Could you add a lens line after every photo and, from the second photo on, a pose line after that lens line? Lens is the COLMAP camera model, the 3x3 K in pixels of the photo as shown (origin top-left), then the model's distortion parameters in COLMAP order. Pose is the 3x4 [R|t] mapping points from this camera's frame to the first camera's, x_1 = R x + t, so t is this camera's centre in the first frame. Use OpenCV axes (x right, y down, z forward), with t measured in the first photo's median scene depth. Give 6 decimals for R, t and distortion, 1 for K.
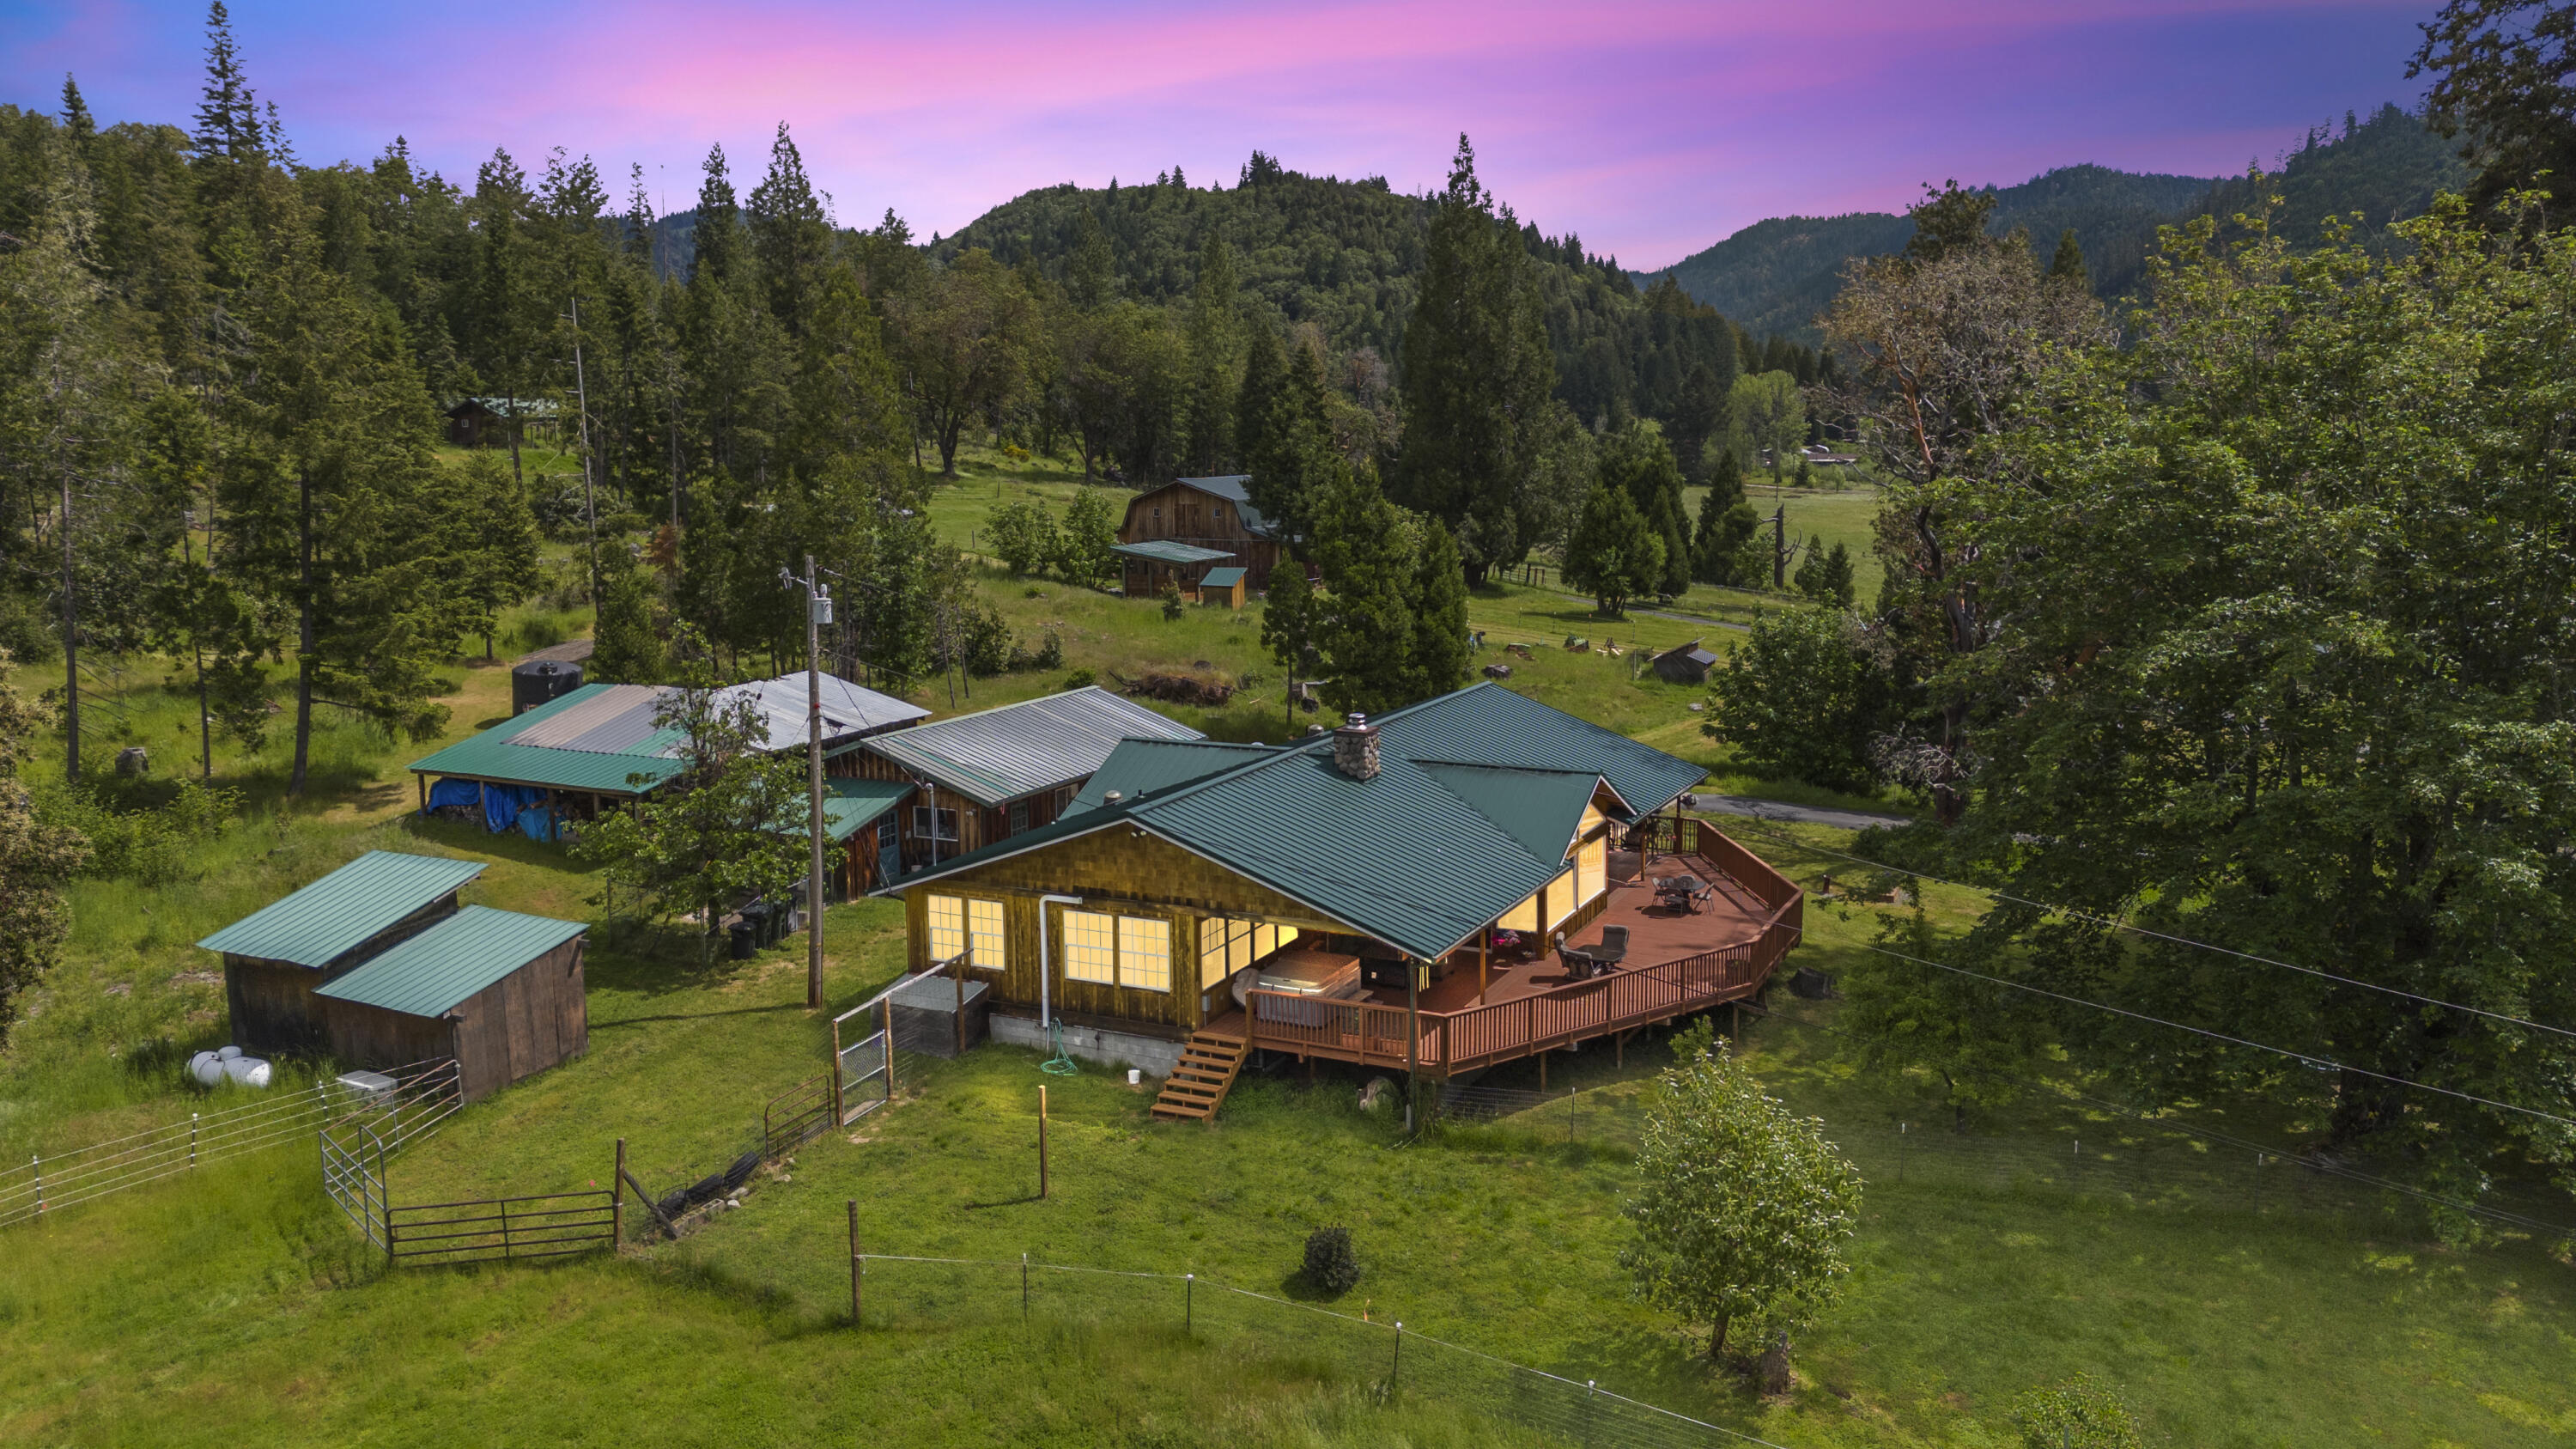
lens RADIAL K [[1893.1, 0, 1287.5], [0, 1893.1, 710.2], [0, 0, 1]] dist [0.077907, -0.071206]
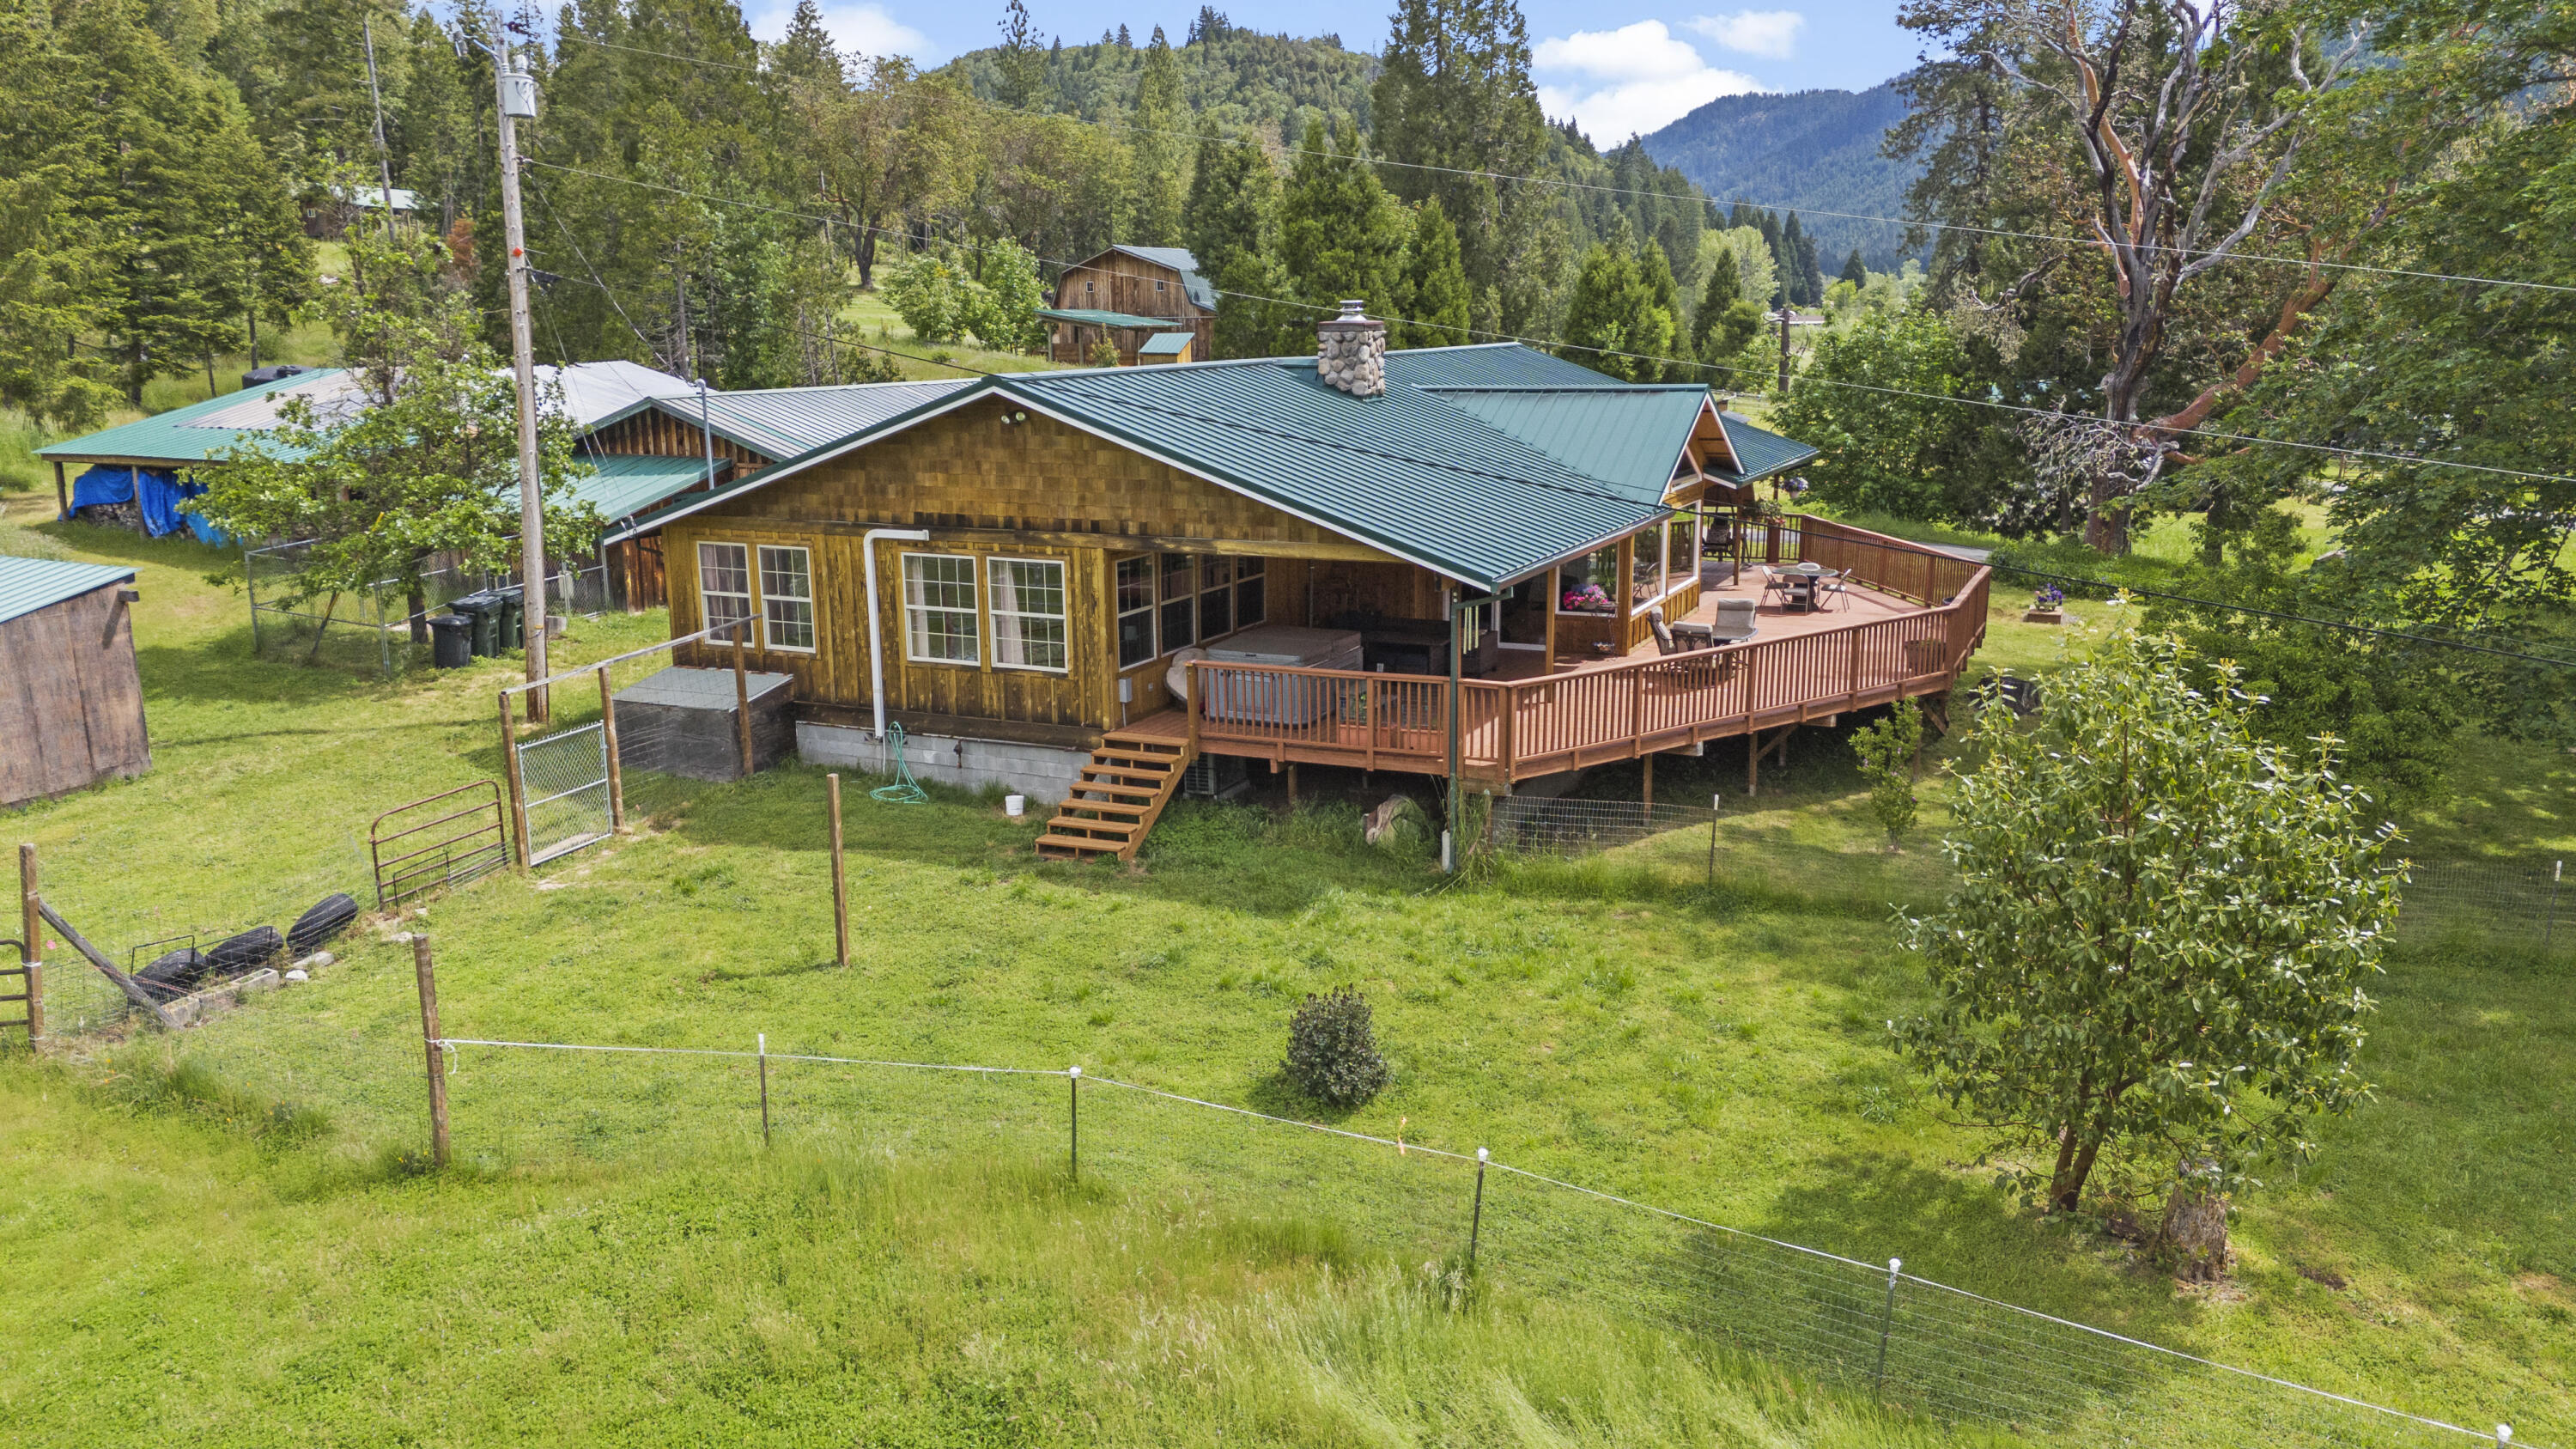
lens RADIAL K [[1893.1, 0, 1285.3], [0, 1893.1, 721.3], [0, 0, 1]] dist [0.077907, -0.071206]
pose [[0.999710, -0.004832, 0.023590, -0.003558], [0.003316, 0.997950, 0.063908, 0.117221], [-0.023851, -0.063811, 0.997677, 0.338036]]
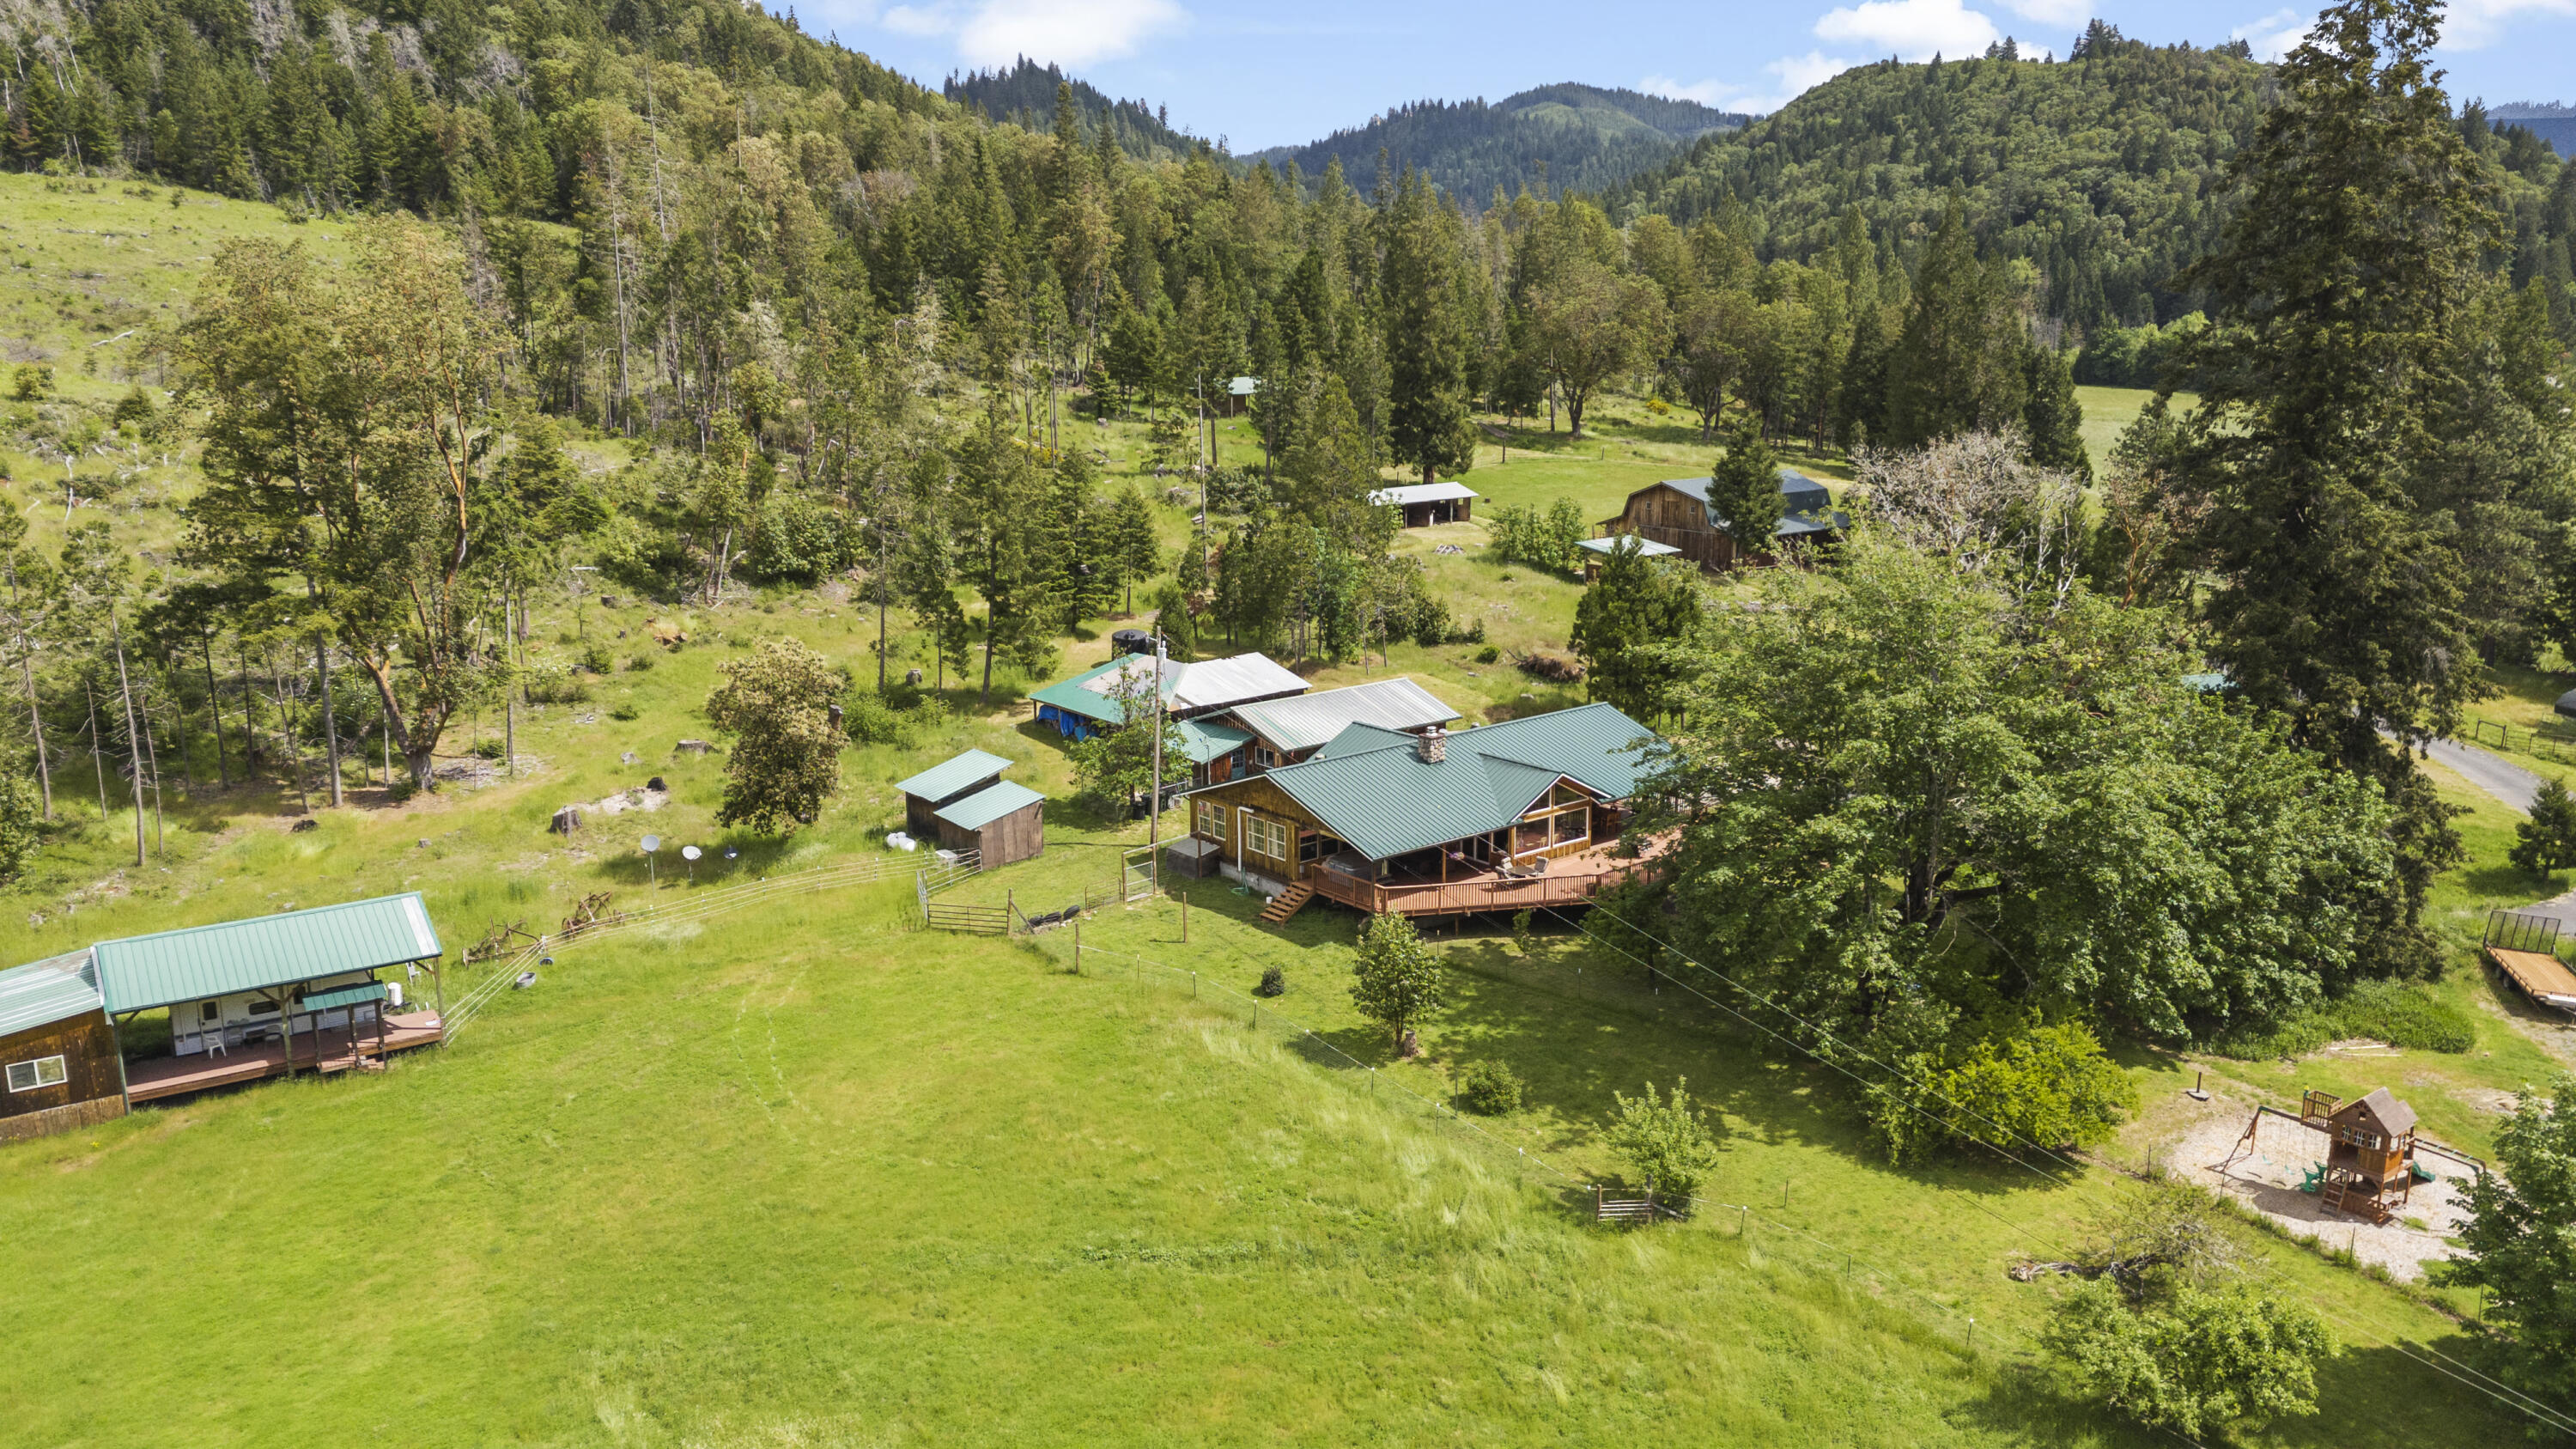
lens RADIAL K [[1893.1, 0, 1300.6], [0, 1893.1, 713.8], [0, 0, 1]] dist [0.077907, -0.071206]
pose [[0.914946, 0.092375, -0.392862, 0.689431], [-0.065468, 0.994531, 0.081379, -0.163551], [0.398230, -0.048738, 0.915990, -0.789777]]
